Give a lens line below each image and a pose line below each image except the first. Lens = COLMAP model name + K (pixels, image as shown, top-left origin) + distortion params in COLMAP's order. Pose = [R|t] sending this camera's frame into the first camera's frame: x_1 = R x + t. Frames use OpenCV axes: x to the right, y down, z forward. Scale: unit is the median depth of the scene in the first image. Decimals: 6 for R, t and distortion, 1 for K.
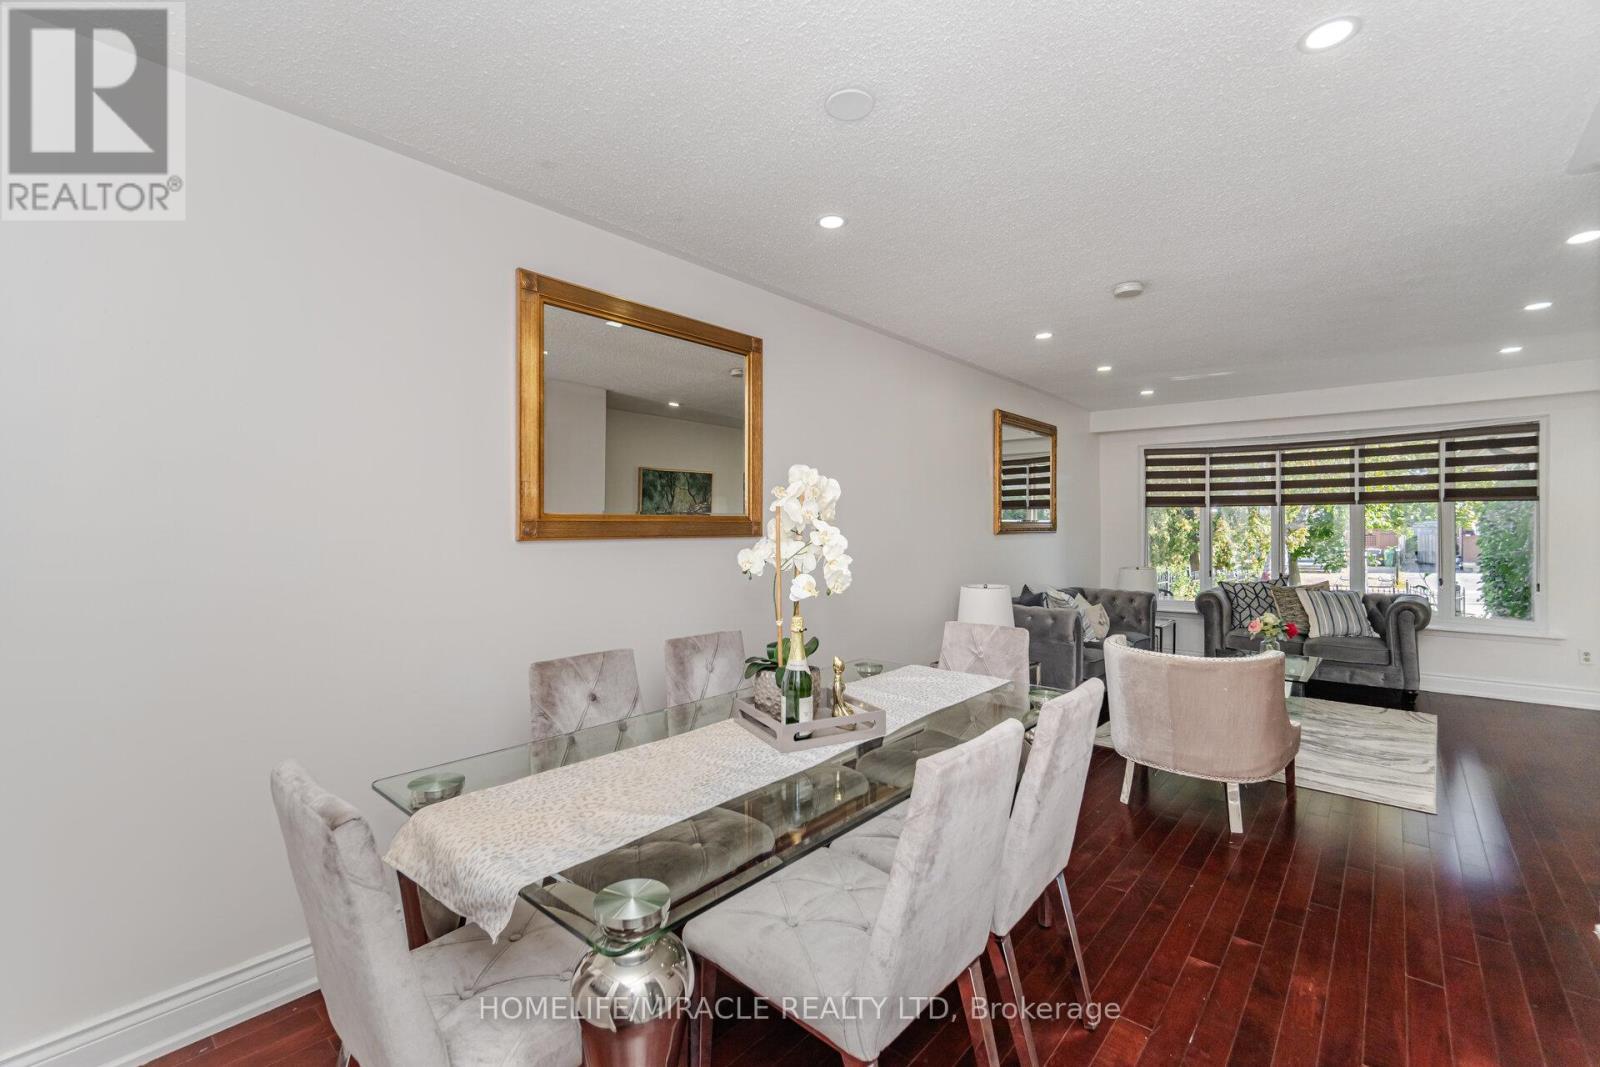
lens RADIAL K [[672.0, 0, 810.3], [0, 672.0, 533.9], [0, 0, 1]] dist [-0.002719, -0.000444]
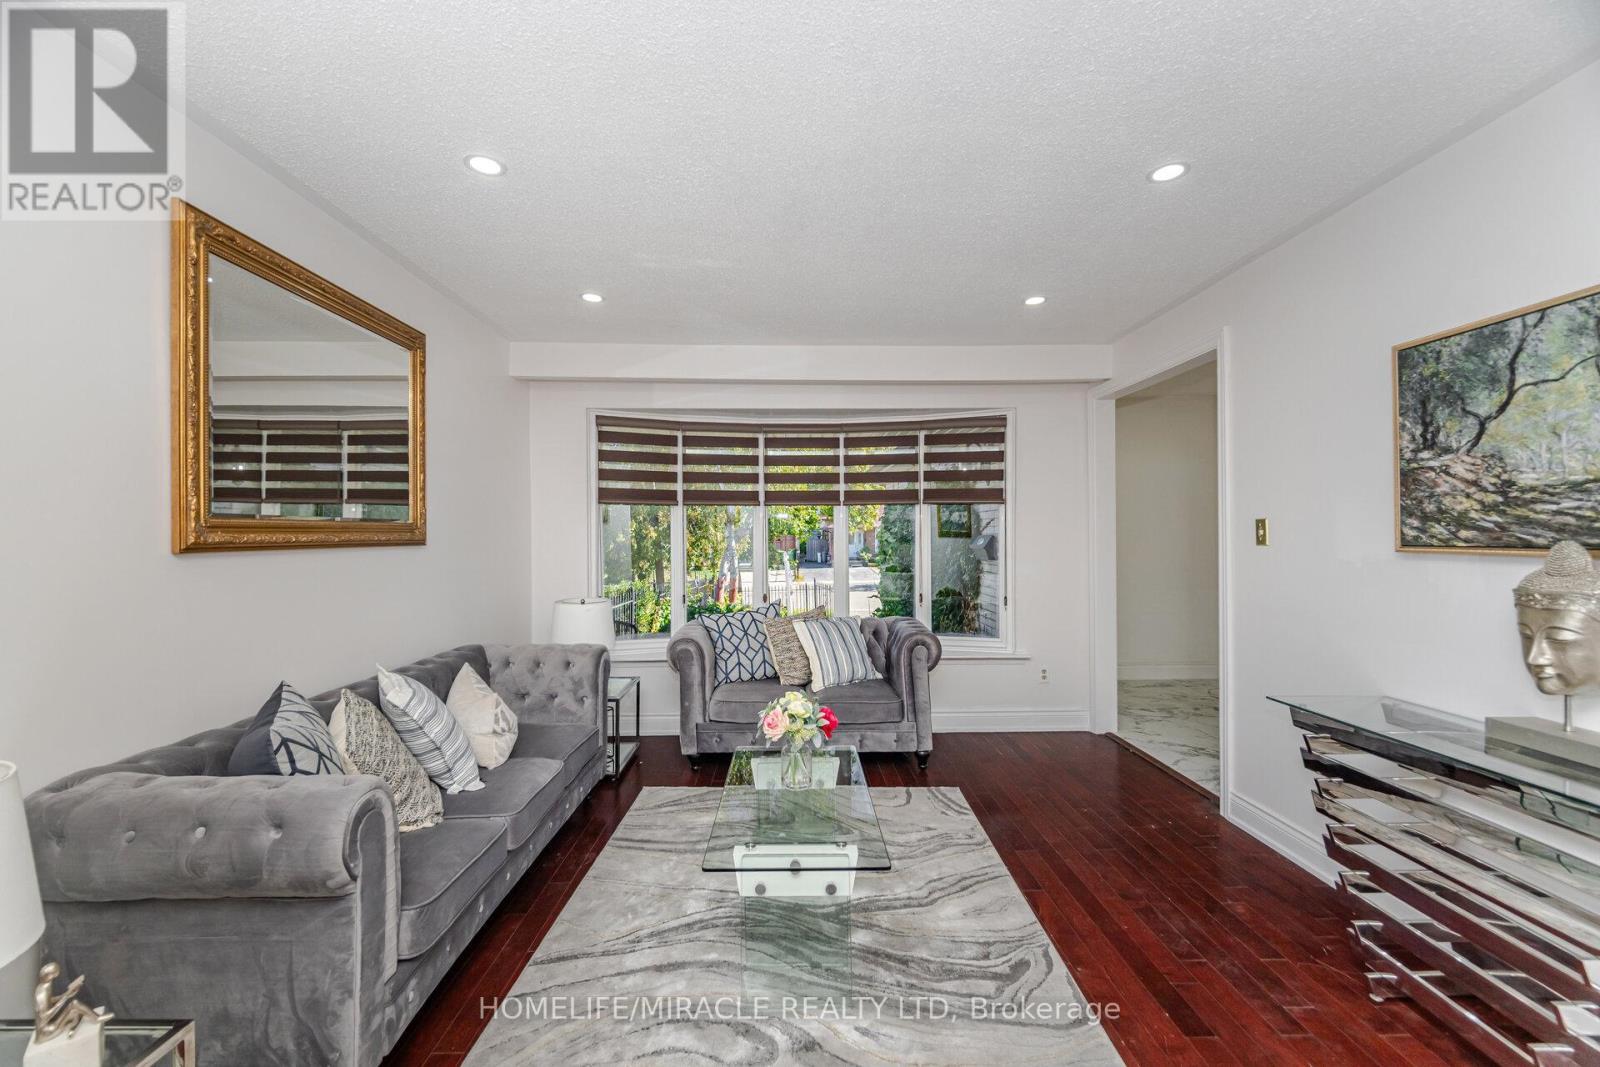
lens RADIAL K [[637.8, 0, 791.7], [0, 637.8, 532.2], [0, 0, 1]] dist [-0.003224, 0.000002]
pose [[0.746246, 0.001548, 0.665668, 0.265260], [0.007636, 0.999912, -0.010886, -0.004201], [-0.665626, 0.013206, 0.746168, 0.480906]]
